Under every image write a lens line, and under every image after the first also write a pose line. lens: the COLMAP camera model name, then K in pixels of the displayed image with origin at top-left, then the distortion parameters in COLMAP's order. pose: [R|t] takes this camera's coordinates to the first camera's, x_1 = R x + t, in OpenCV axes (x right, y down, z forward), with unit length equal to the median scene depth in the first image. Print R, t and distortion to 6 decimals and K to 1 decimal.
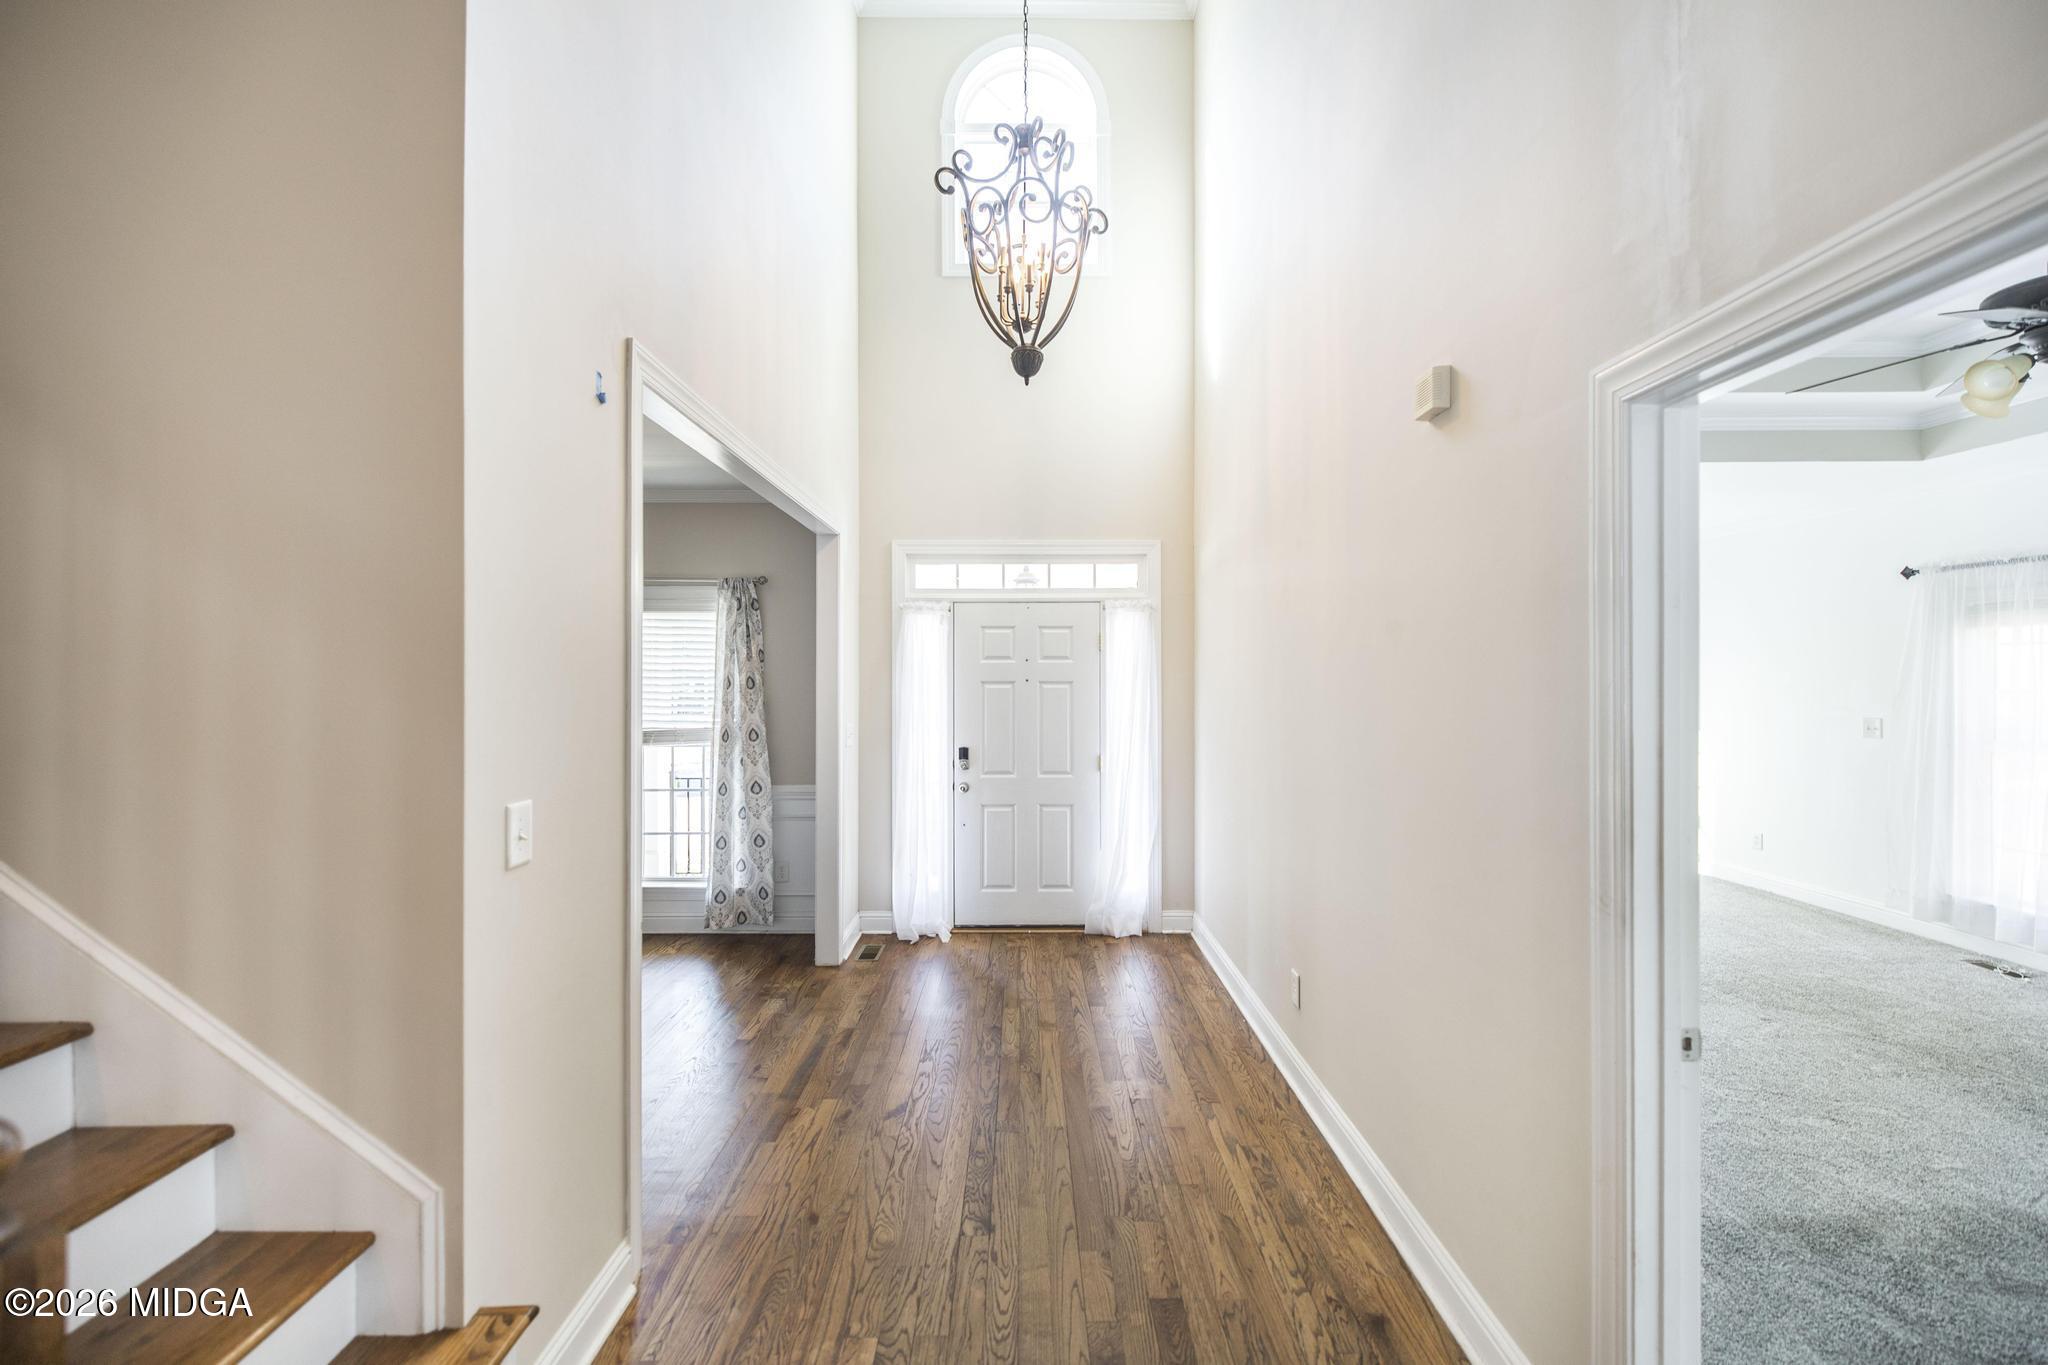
lens RADIAL K [[873.9, 0, 1028.7], [0, 873.9, 677.2], [0, 0, 1]] dist [0.001203, -0.000186]
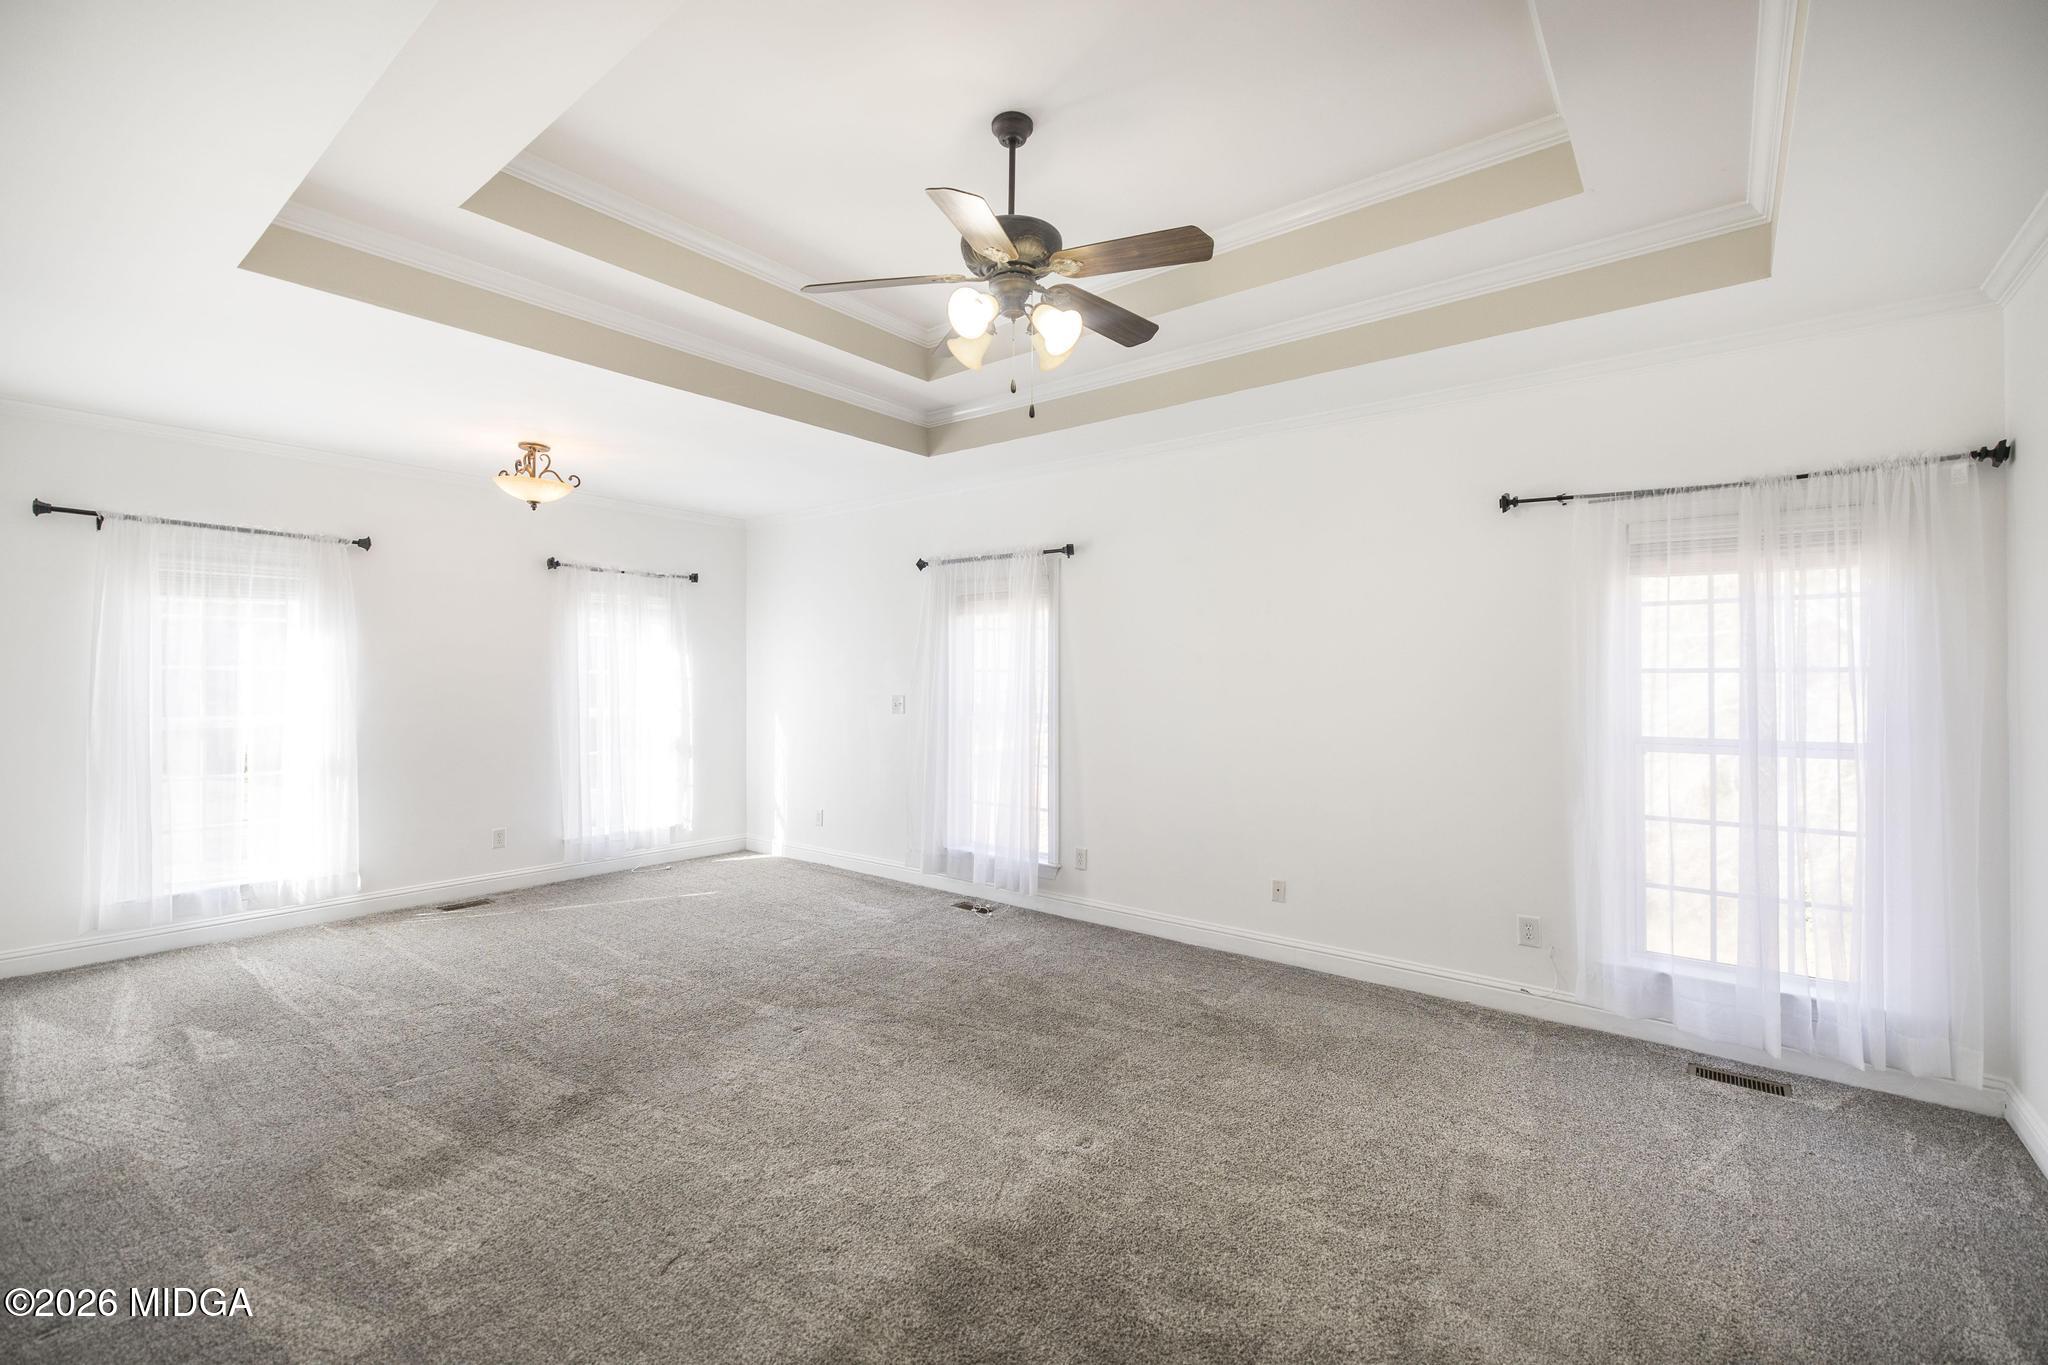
lens RADIAL K [[873.9, 0, 1028.7], [0, 873.9, 677.2], [0, 0, 1]] dist [0.001203, -0.000186]
pose [[0.624311, 0.001654, 0.781174, 0.257401], [-0.002683, 0.999996, 0.000027, 0.029139], [-0.781171, -0.002113, 0.624314, 0.229254]]
